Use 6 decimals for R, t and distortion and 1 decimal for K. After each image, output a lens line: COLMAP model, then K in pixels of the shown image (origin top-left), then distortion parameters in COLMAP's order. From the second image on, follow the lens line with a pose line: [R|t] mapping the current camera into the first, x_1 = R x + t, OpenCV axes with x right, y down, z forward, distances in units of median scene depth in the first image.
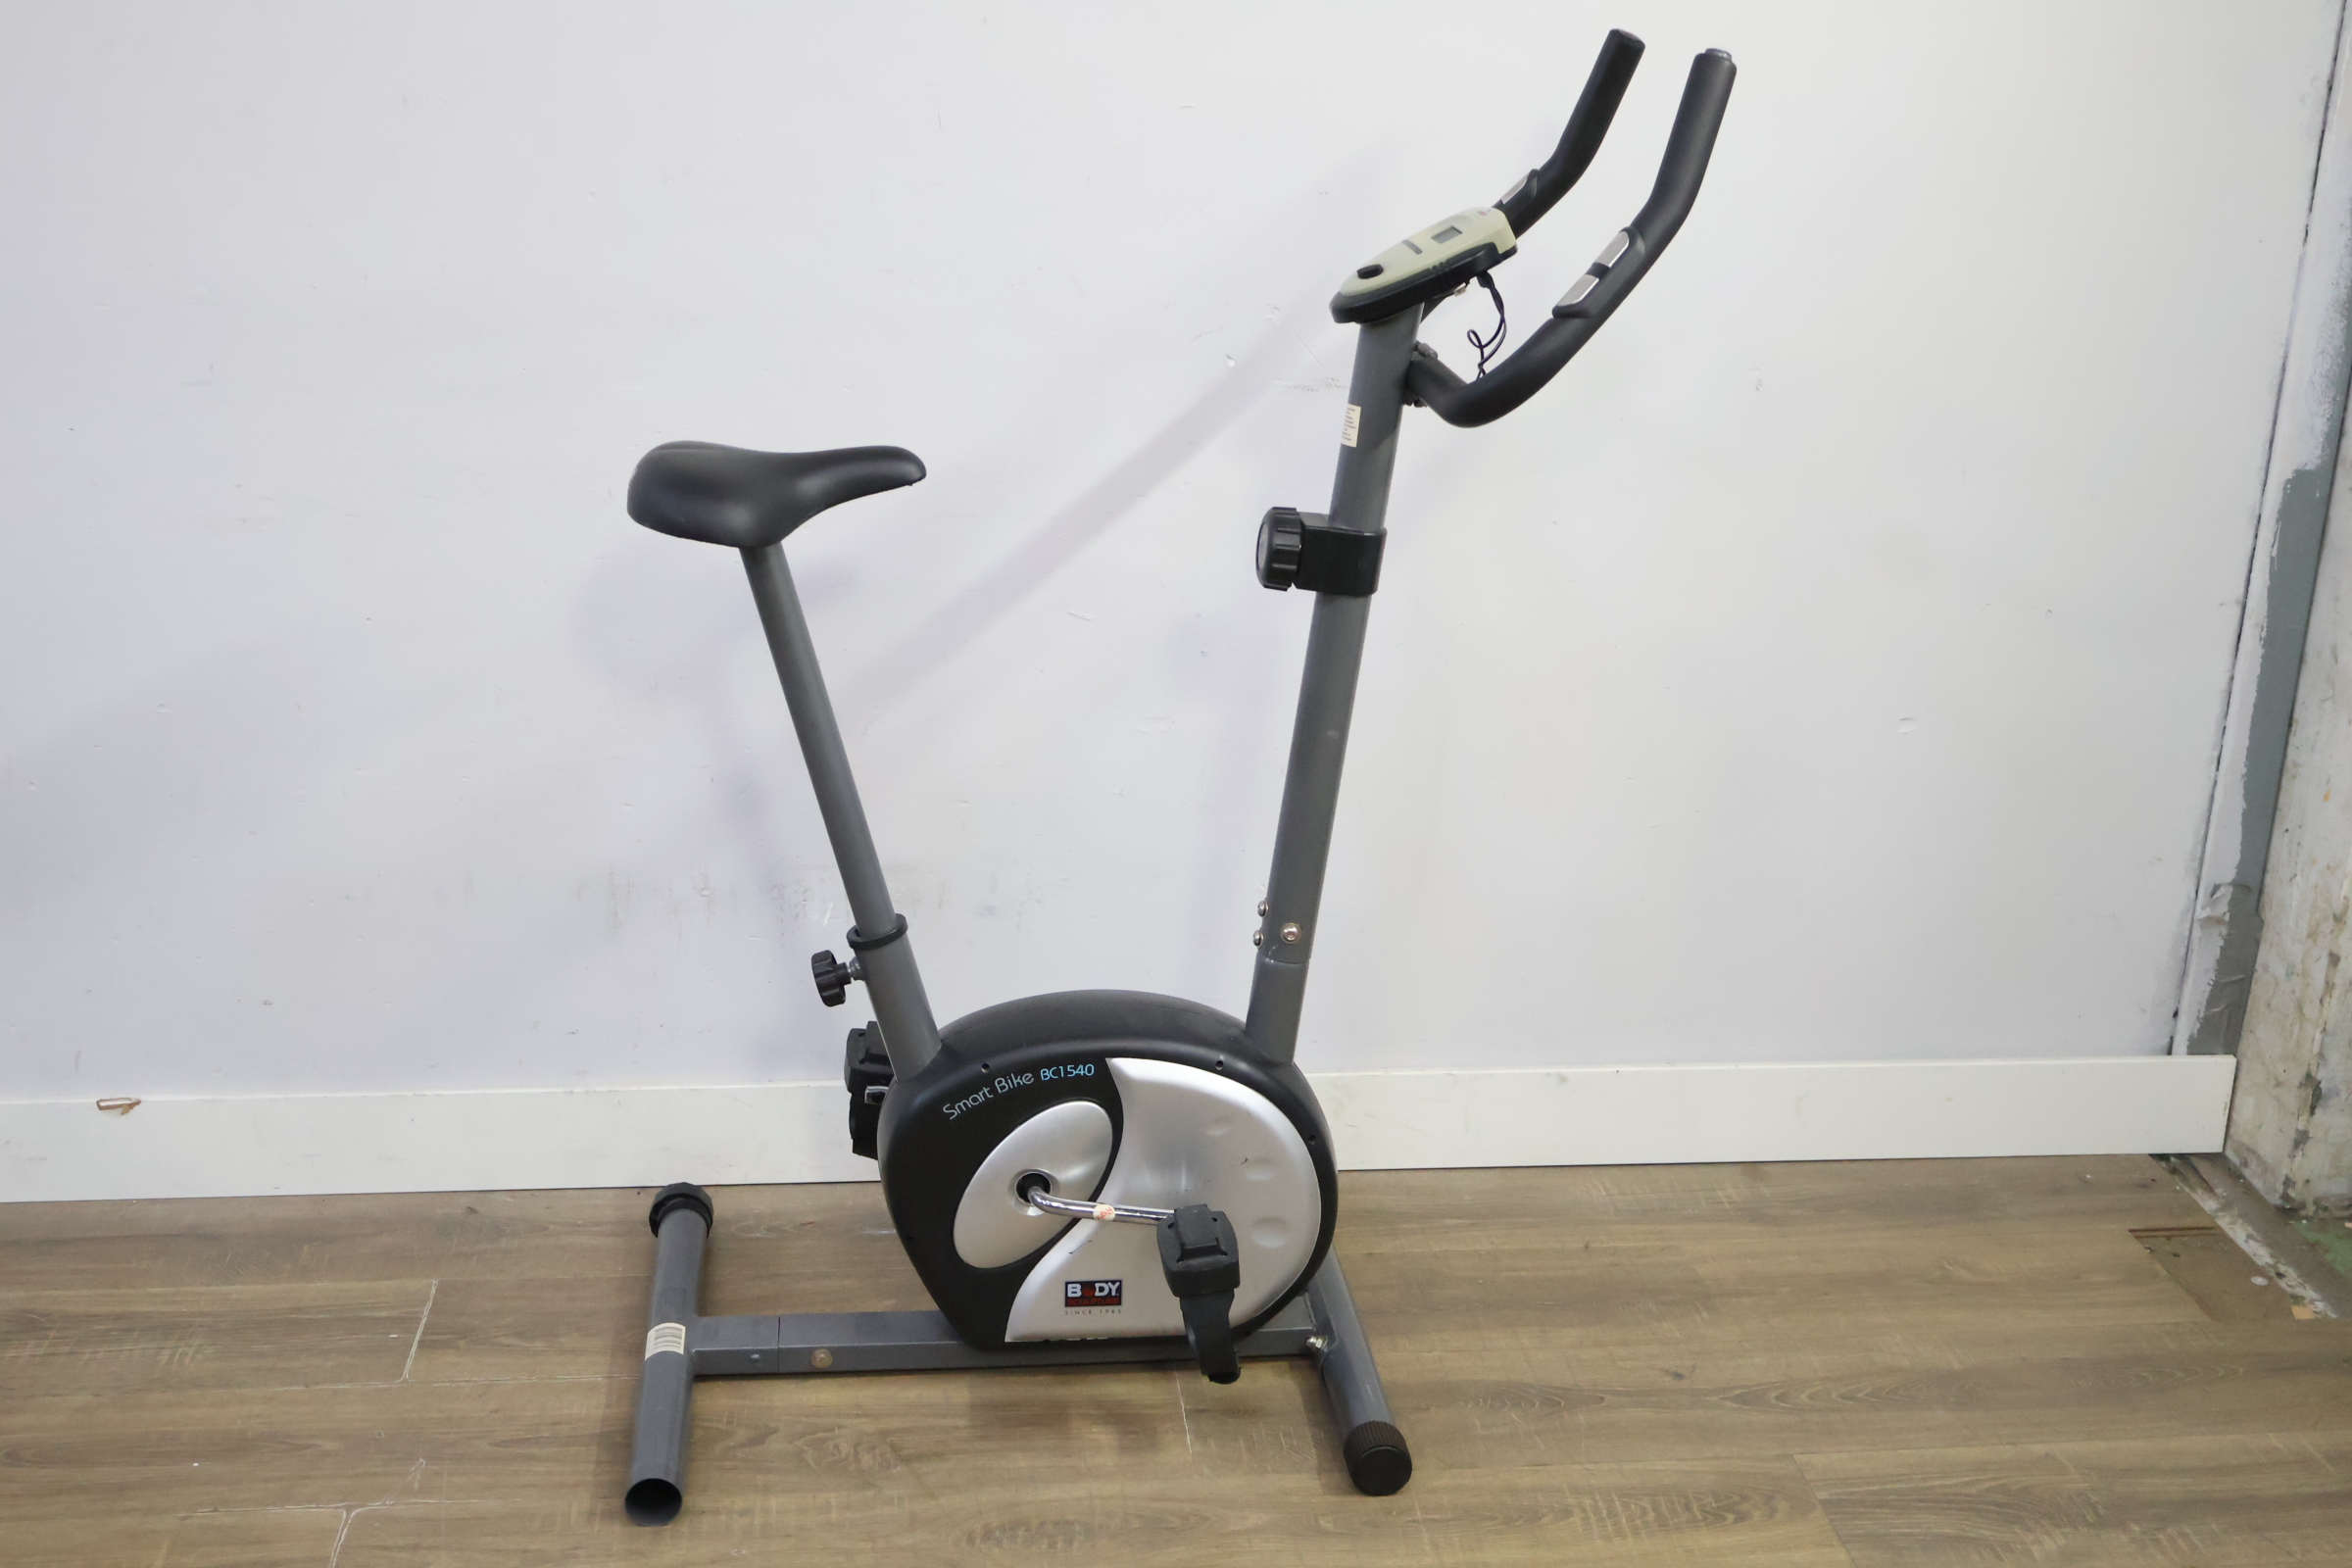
lens RADIAL K [[2692.7, 0, 1175.0], [0, 2692.7, 779.3], [0, 0, 1]] dist [0.010521, -0.022025]
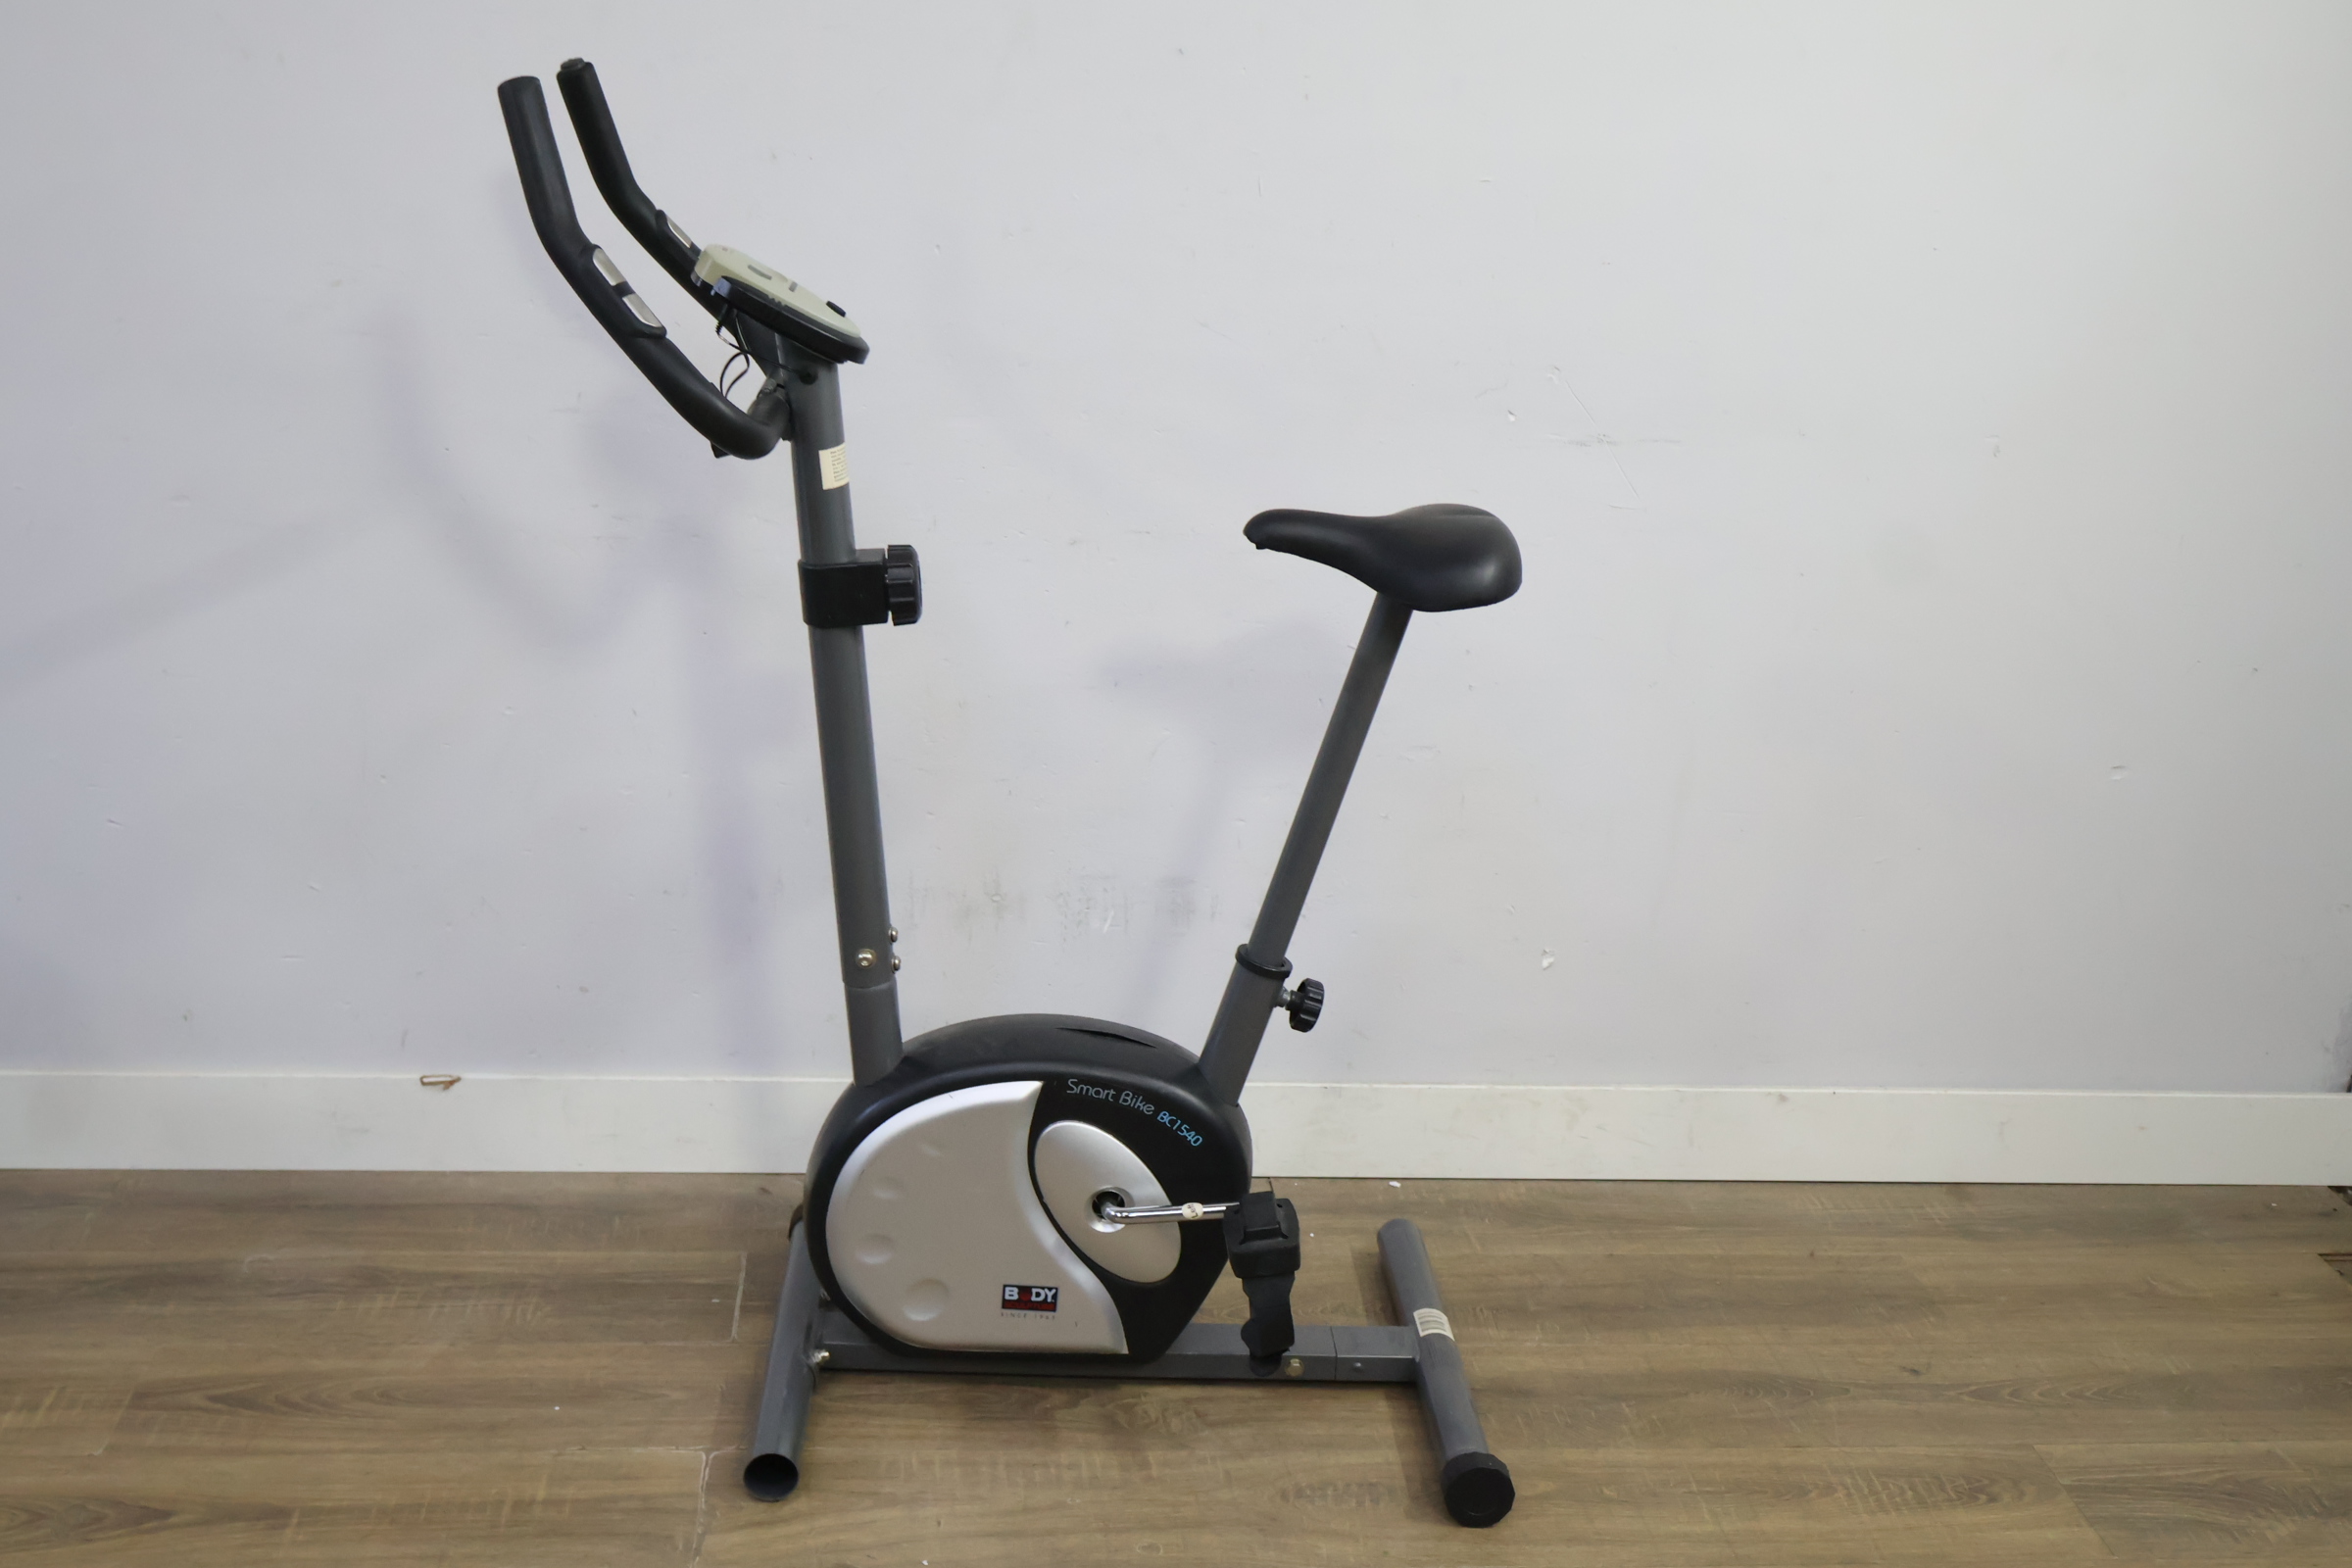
lens RADIAL K [[2707.3, 0, 1167.1], [0, 2707.3, 769.5], [0, 0, 1]] dist [-0.000616, -0.003065]
pose [[0.999608, 0.027951, -0.001871, -0.111224], [-0.027992, 0.999231, -0.027453, 0.019683], [0.001102, 0.027495, 0.999621, -0.078042]]
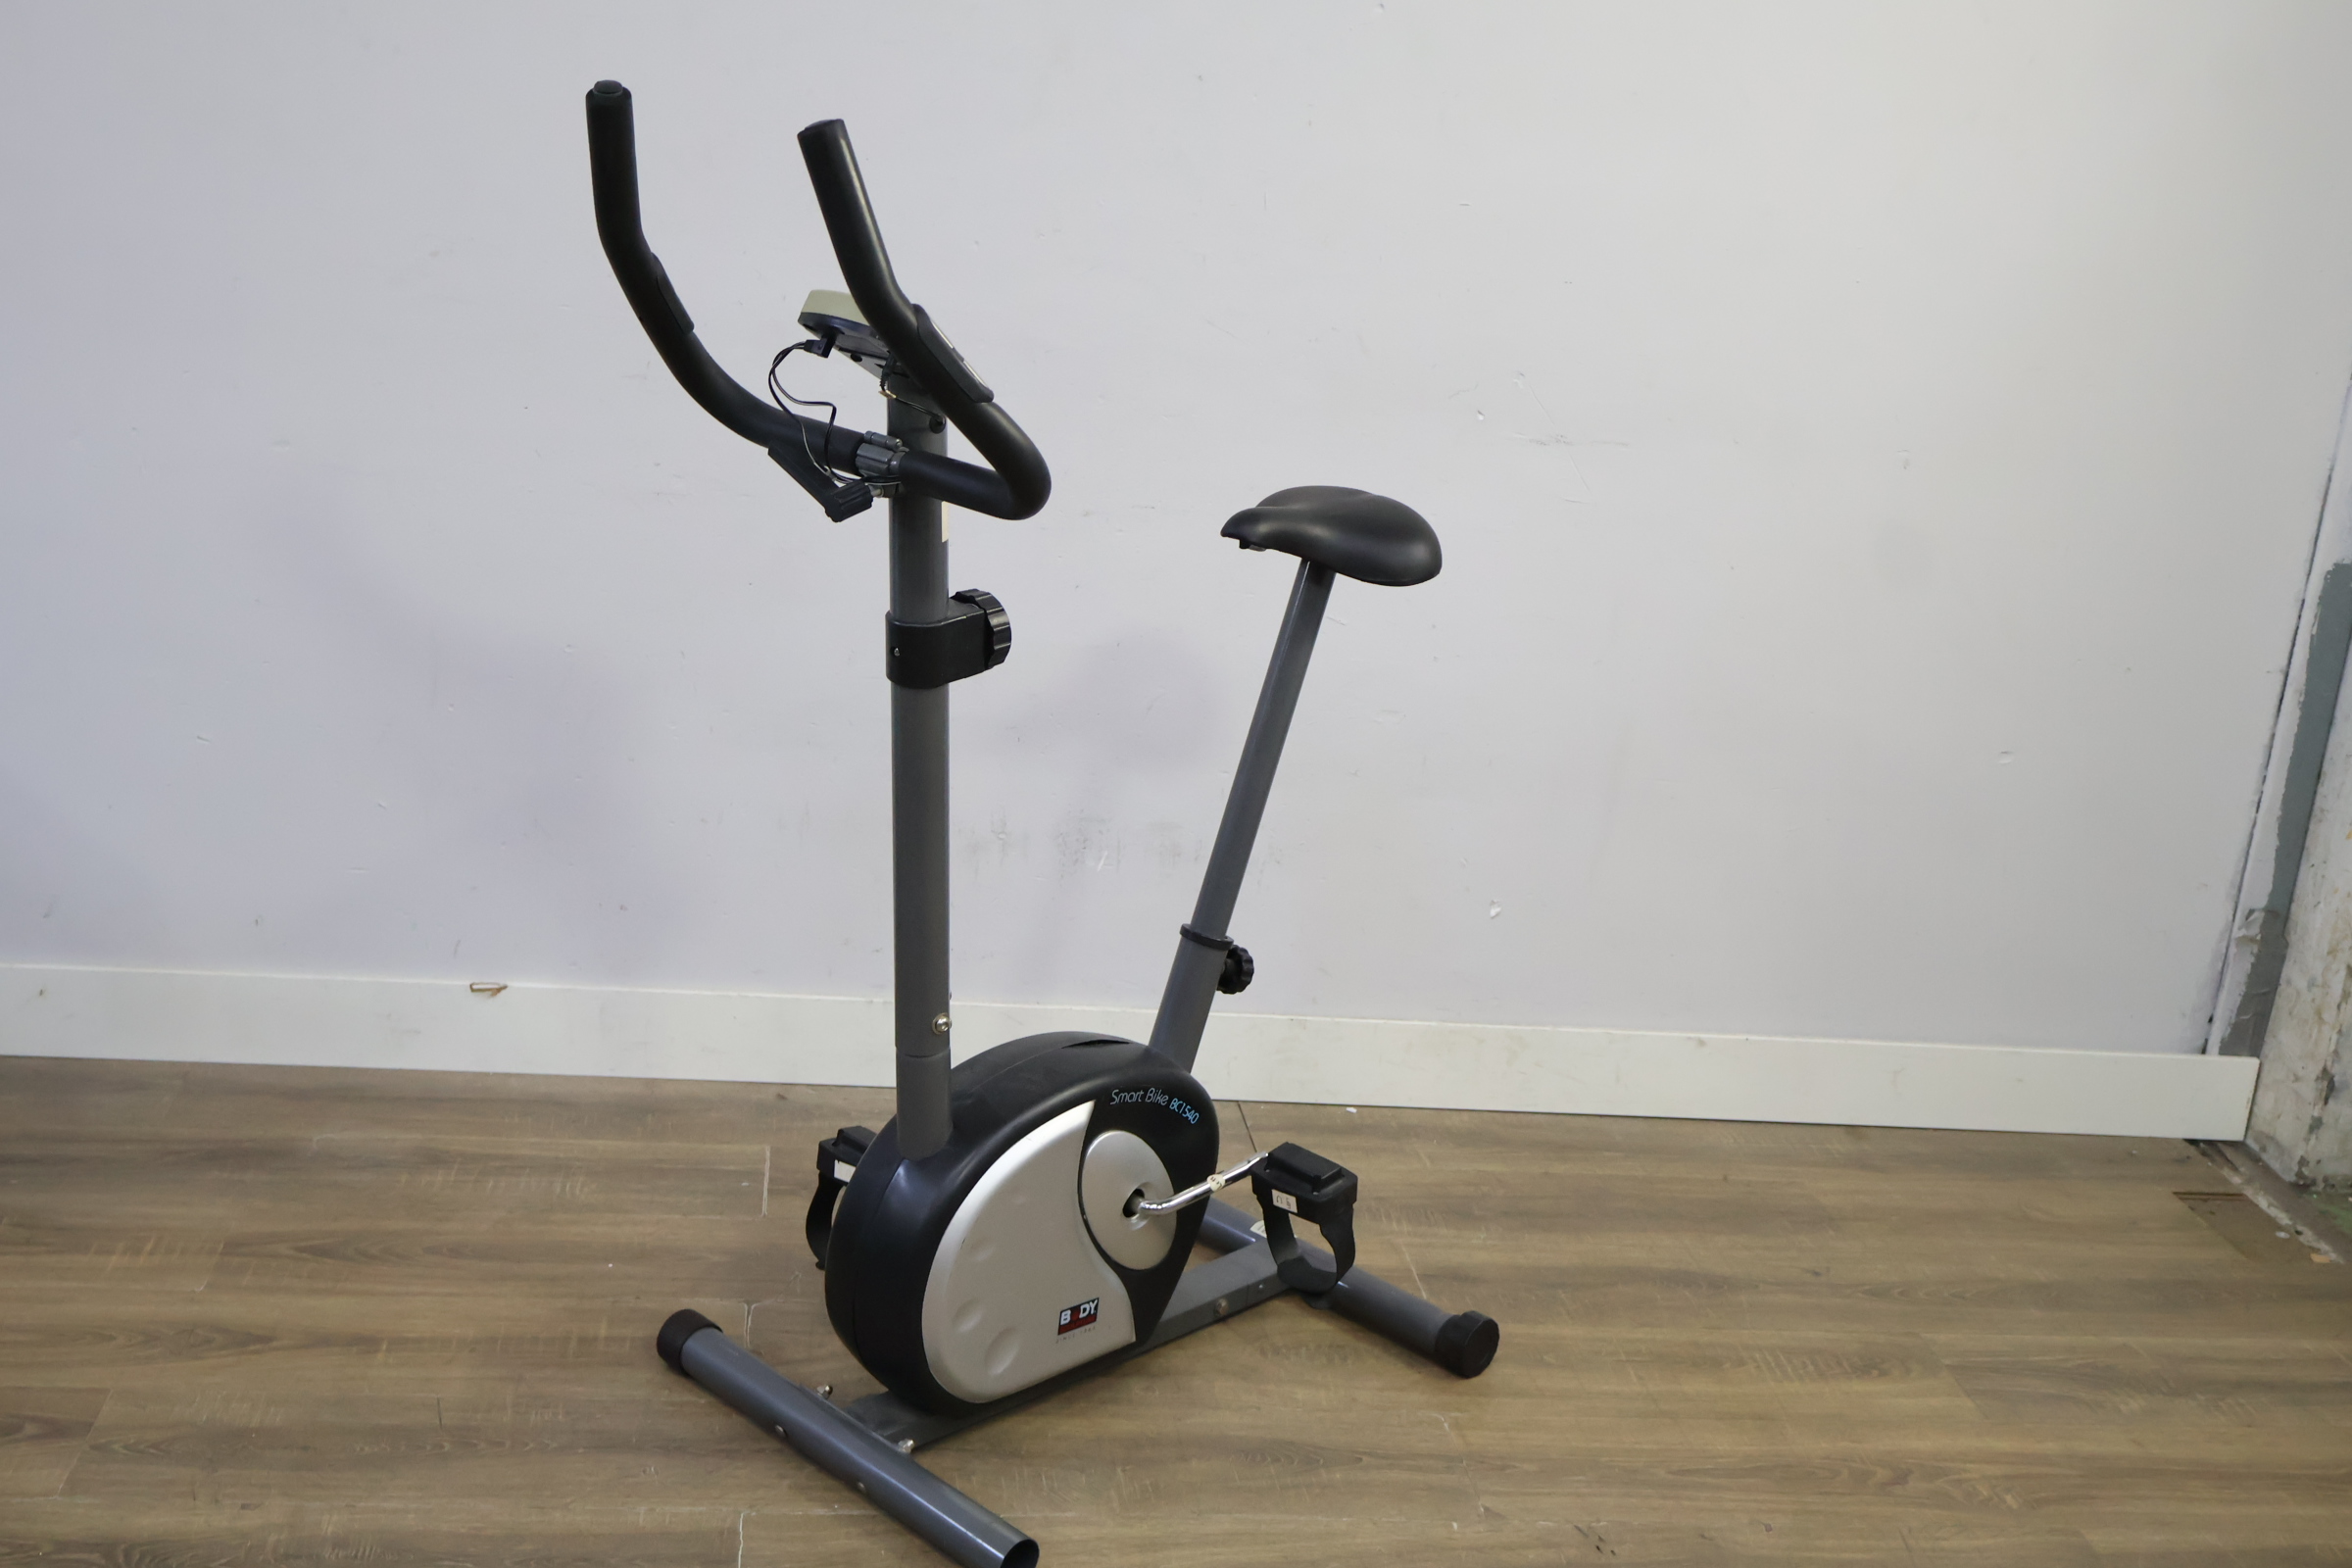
lens RADIAL K [[2717.9, 0, 1170.1], [0, 2717.9, 771.3], [0, 0, 1]] dist [0.002942, -0.002772]
pose [[0.997530, 0.058473, 0.038919, -0.156105], [-0.056449, 0.997091, -0.051225, 0.074081], [-0.041801, 0.048901, 0.997929, -0.202176]]
